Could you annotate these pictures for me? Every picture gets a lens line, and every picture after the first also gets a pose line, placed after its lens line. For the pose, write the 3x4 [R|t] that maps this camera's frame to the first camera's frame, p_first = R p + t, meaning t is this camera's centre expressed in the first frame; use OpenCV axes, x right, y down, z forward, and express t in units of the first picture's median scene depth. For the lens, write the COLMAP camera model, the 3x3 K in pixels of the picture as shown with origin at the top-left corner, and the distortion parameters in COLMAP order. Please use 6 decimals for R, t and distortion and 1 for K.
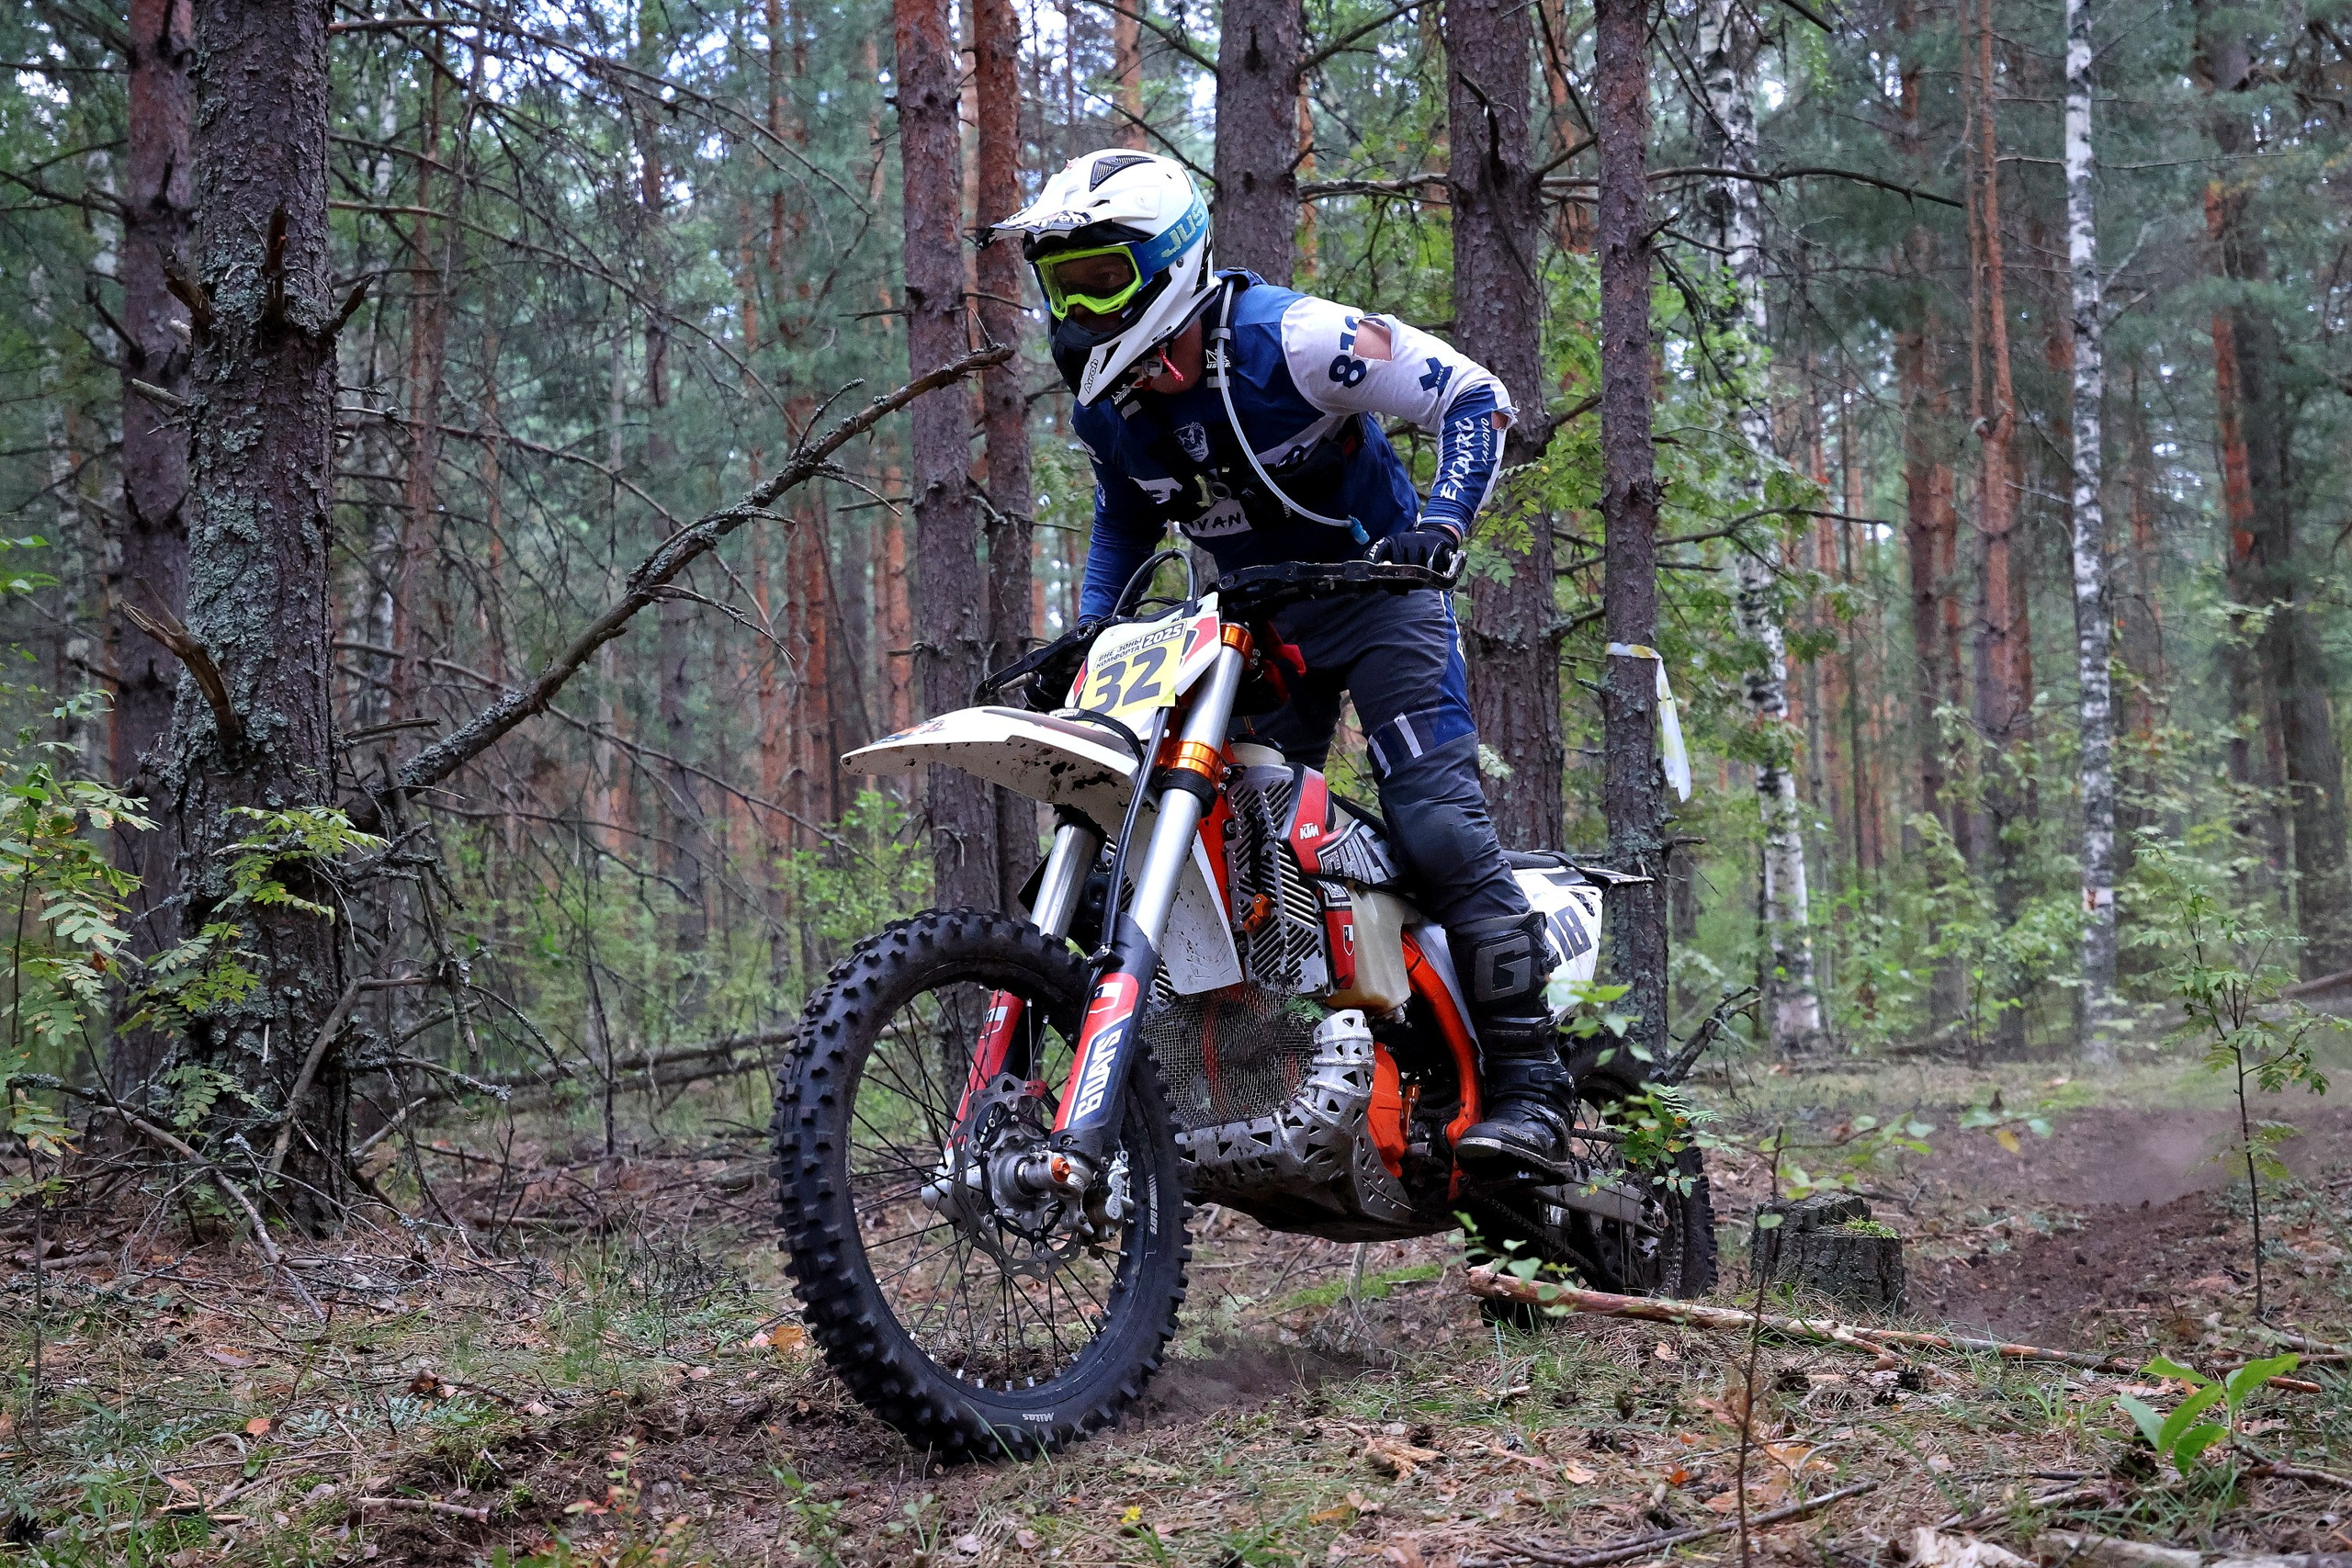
lens RADIAL K [[2789.4, 0, 1177.3], [0, 2789.4, 853.0], [0, 0, 1]] dist [0.004595, -0.002634]
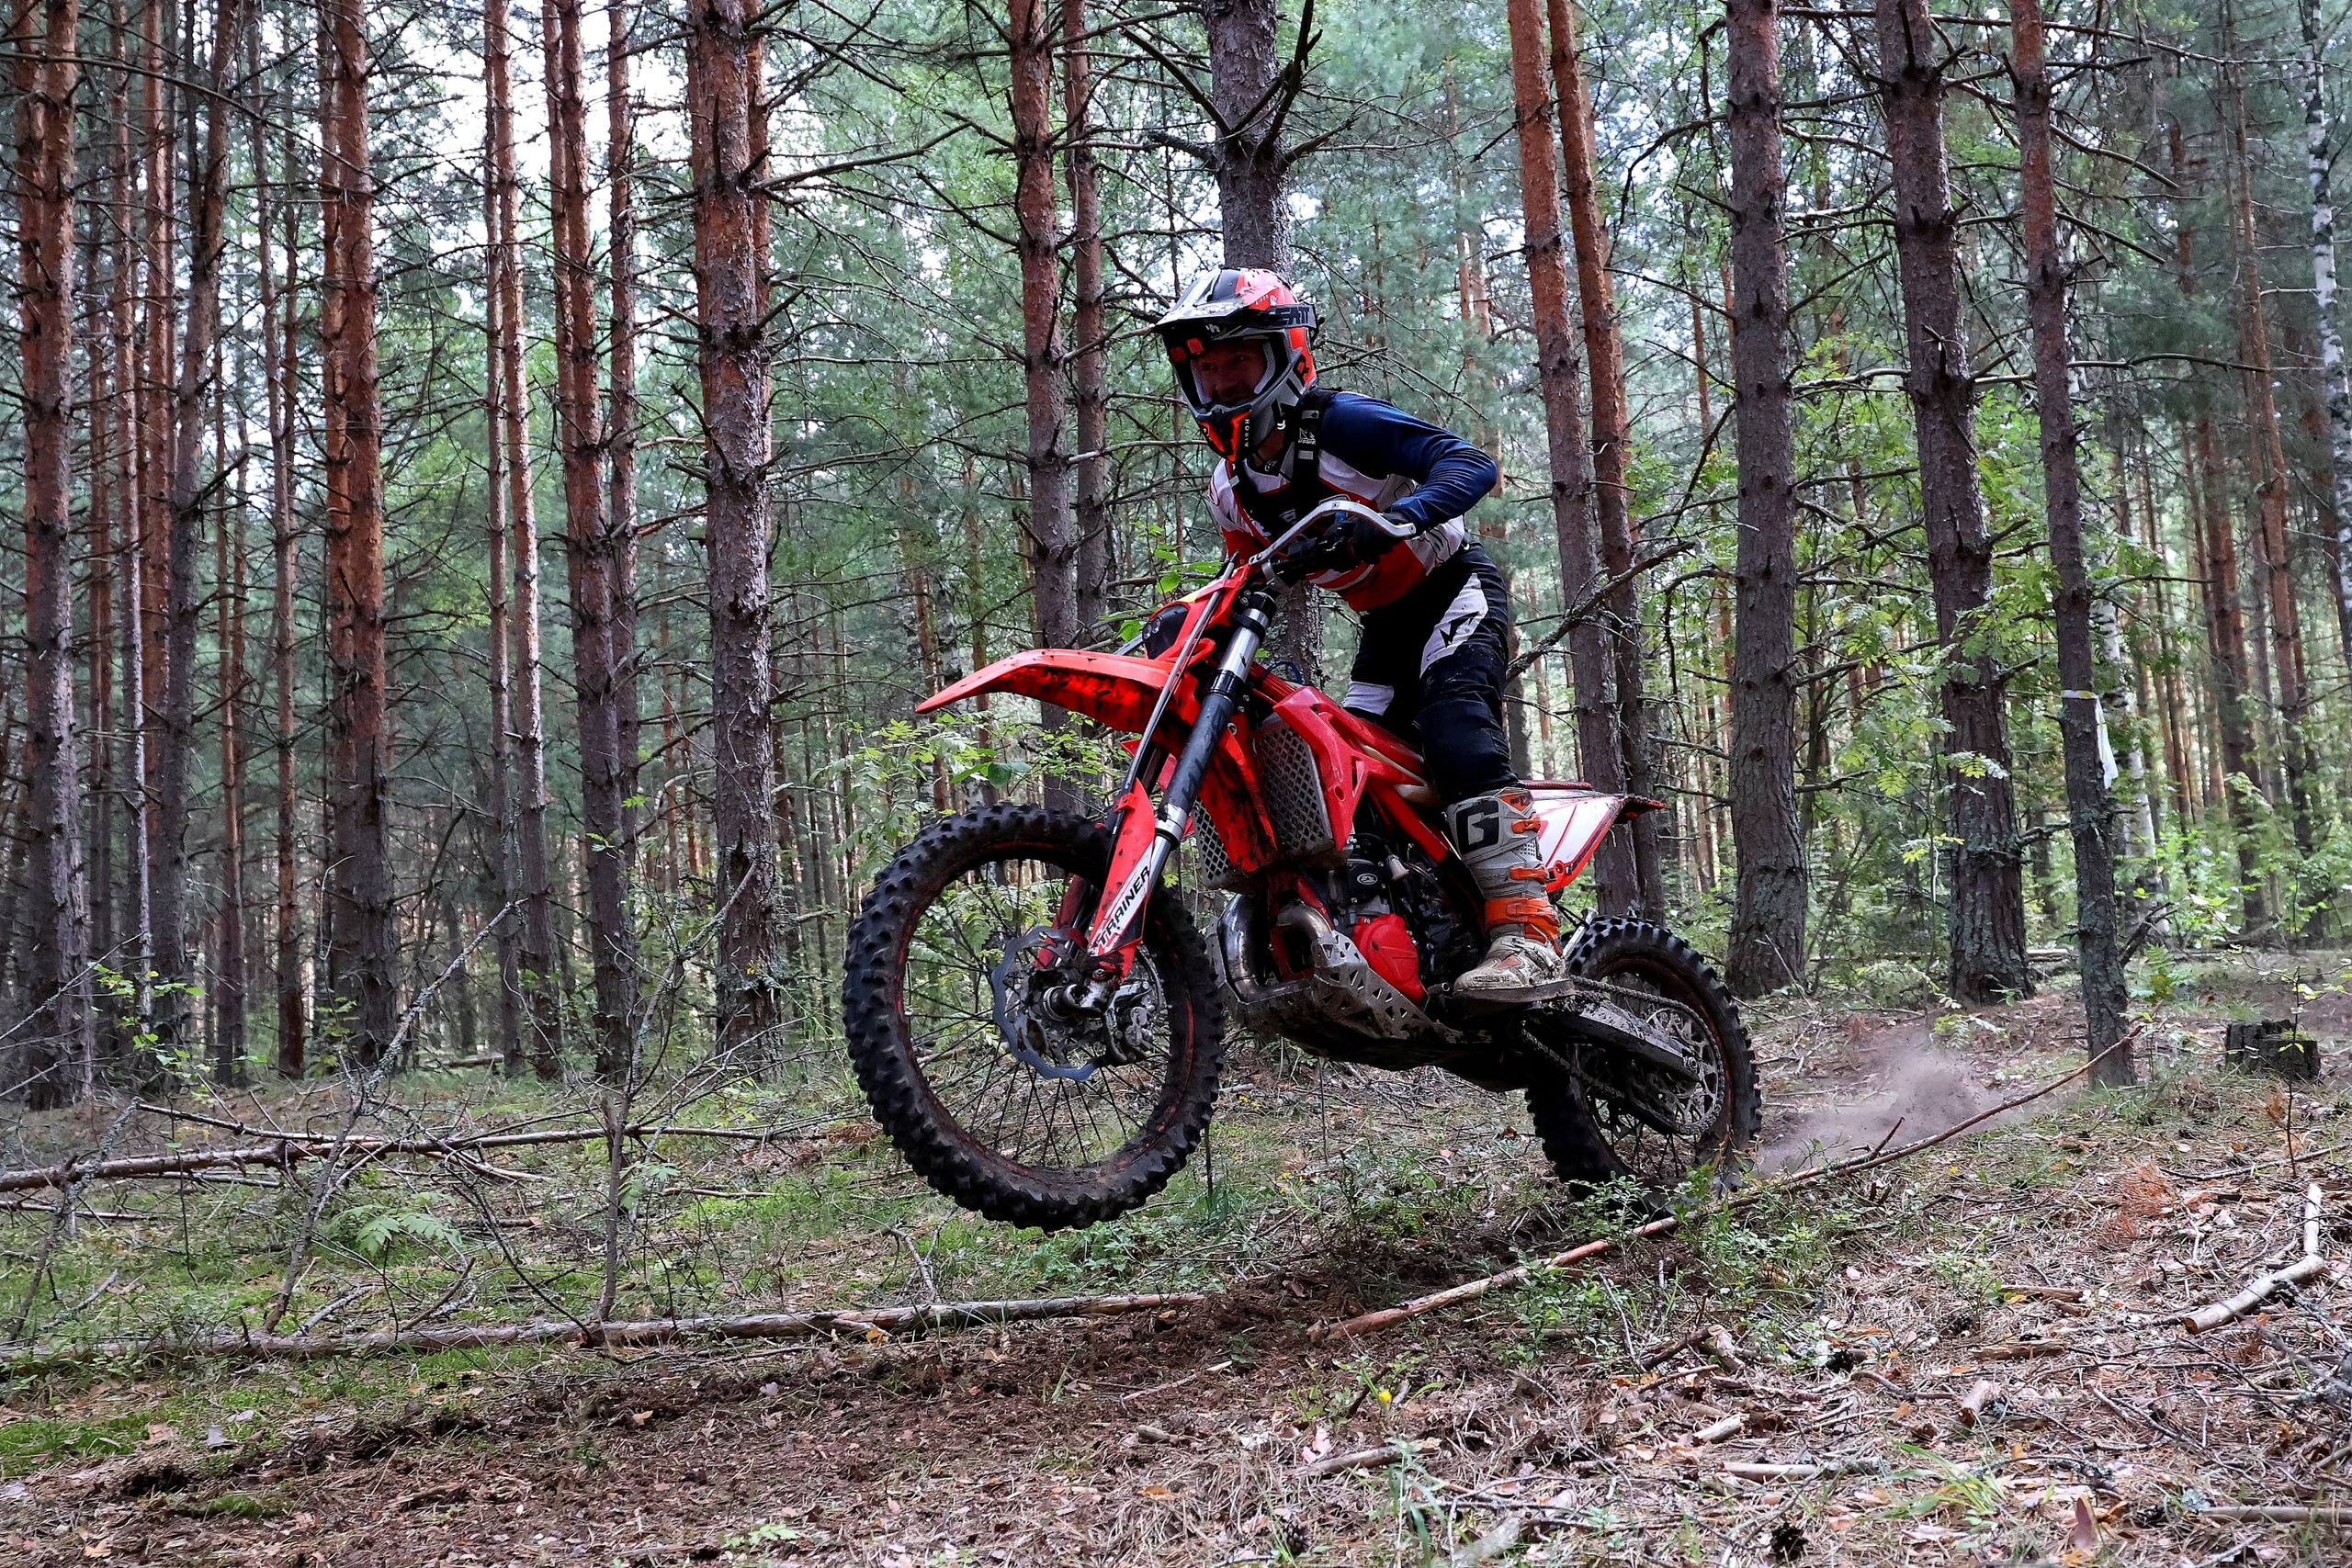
lens RADIAL K [[2053.5, 0, 1240.4], [0, 2053.5, 782.6], [0, 0, 1]] dist [-0.005440, 0.011473]
pose [[0.982889, -0.051117, -0.176962, -0.073653], [0.046967, 0.998516, -0.027564, -0.008830], [0.178108, 0.018781, 0.983832, -0.171893]]
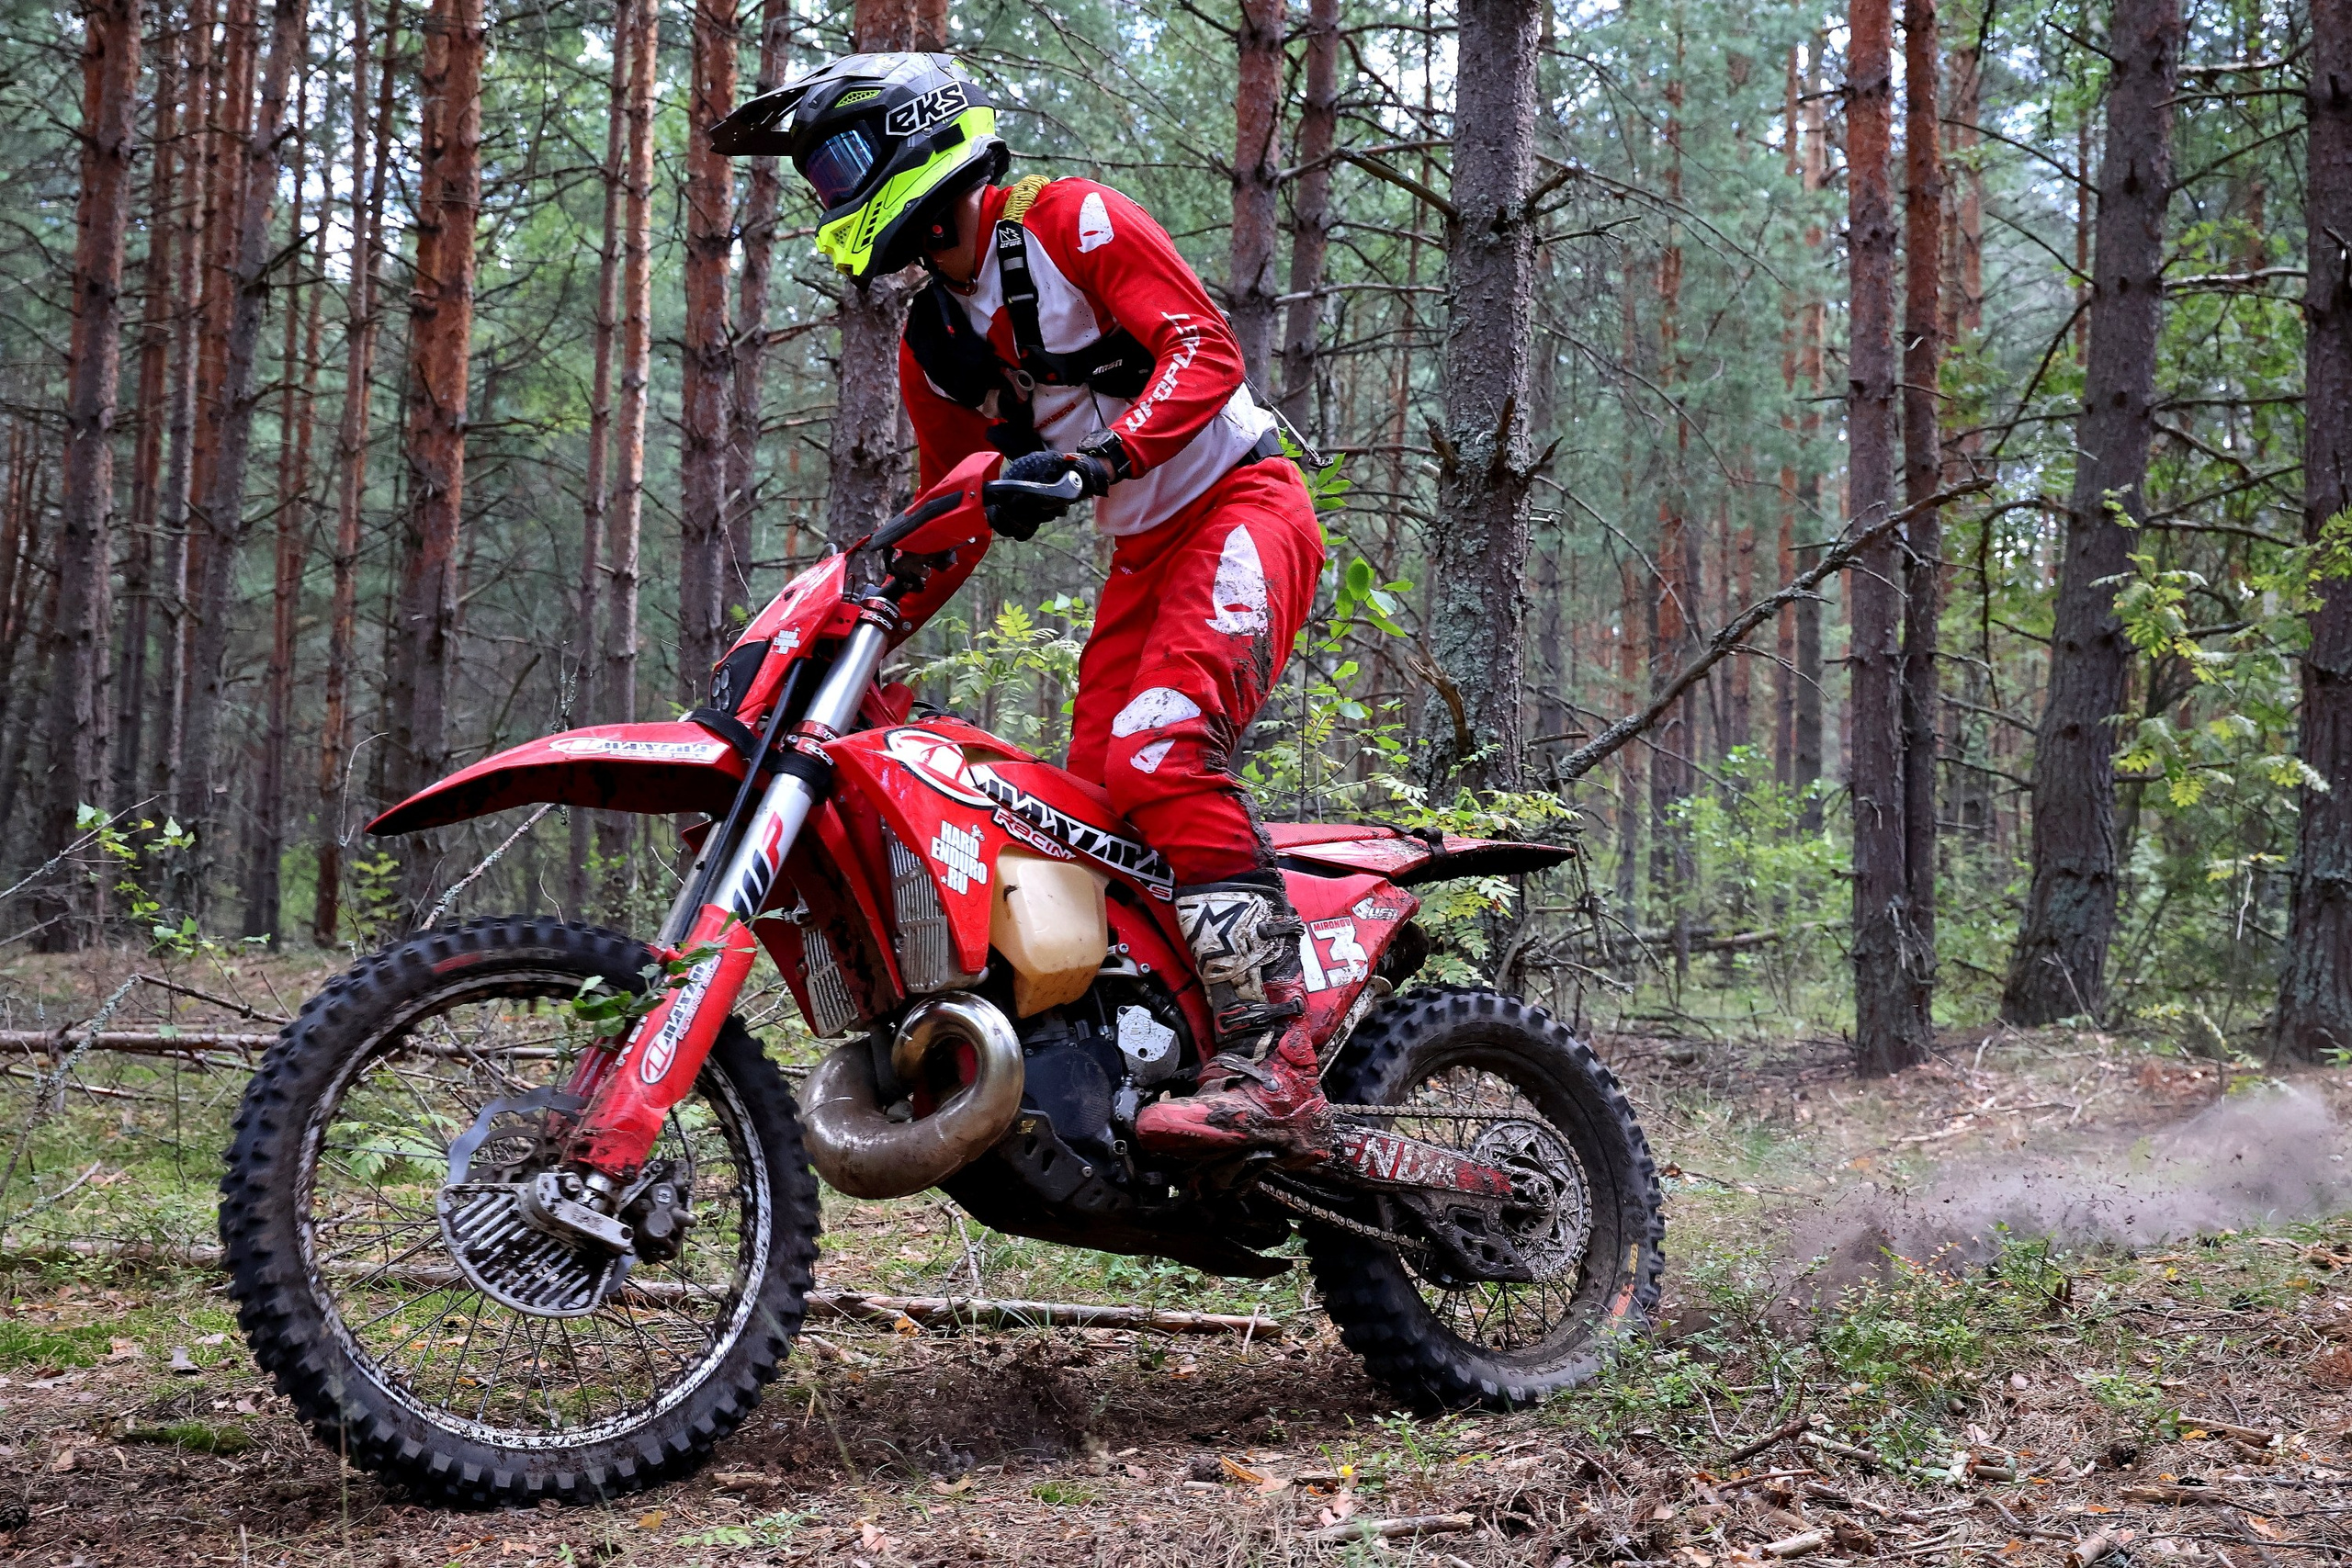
lens RADIAL K [[2497.0, 0, 1260.6], [0, 2497.0, 782.0], [0, 0, 1]] dist [0.002066, 0.028360]
pose [[0.964702, 0.047289, -0.259062, -0.051247], [-0.045326, 0.998880, 0.013546, -0.019026], [0.259413, -0.001325, 0.965766, -0.193002]]
